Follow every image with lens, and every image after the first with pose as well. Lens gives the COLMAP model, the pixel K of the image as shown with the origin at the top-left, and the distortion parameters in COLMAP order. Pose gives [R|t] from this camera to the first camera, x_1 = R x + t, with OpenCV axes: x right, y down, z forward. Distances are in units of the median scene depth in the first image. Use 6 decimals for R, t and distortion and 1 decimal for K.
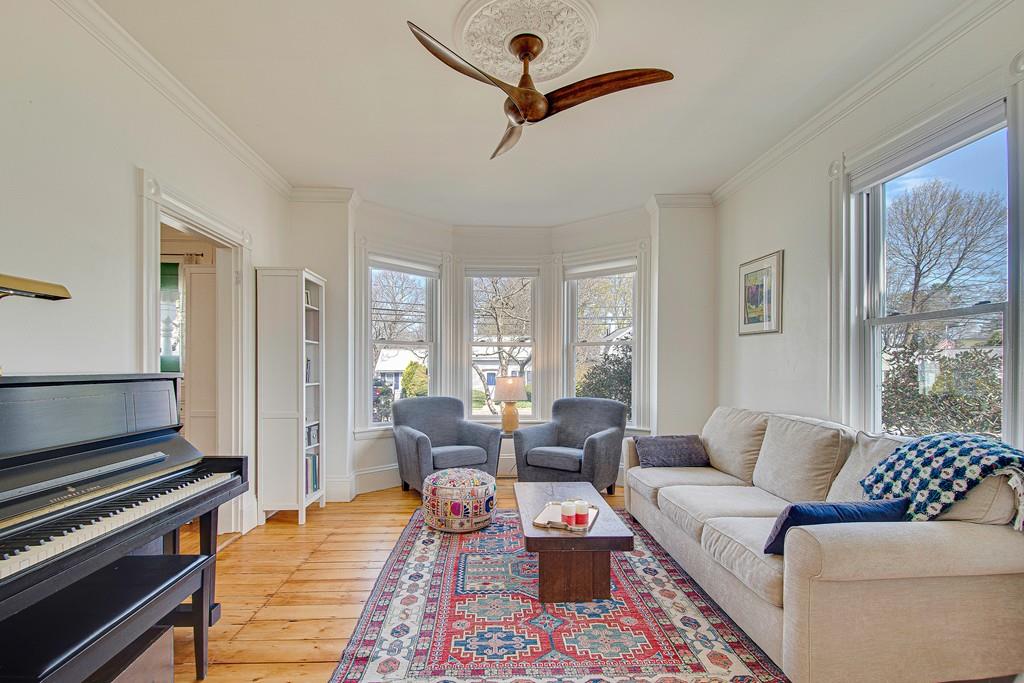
lens RADIAL K [[469.9, 0, 516.3], [0, 469.9, 368.6], [0, 0, 1]] dist [-0.001075, -0.000190]
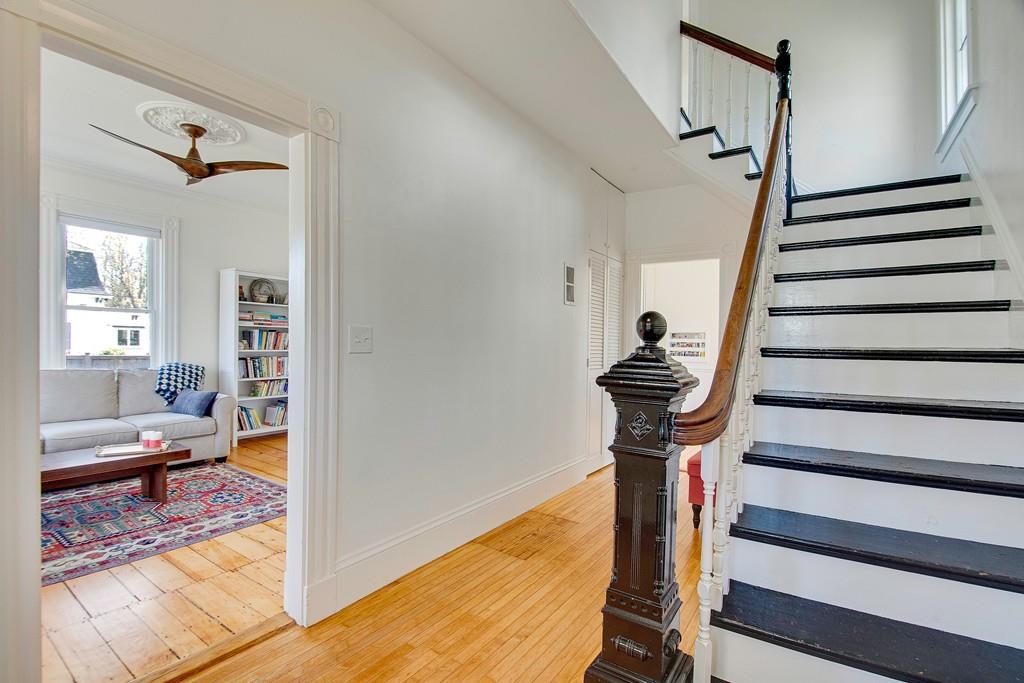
lens RADIAL K [[470.5, 0, 512.8], [0, 470.5, 356.1], [0, 0, 1]] dist [0.001977, -0.015864]
pose [[-0.788543, -0.039781, 0.613692, -1.163681], [-0.021324, 0.999074, 0.037364, -0.019703], [-0.614610, 0.016377, -0.788661, 1.034752]]
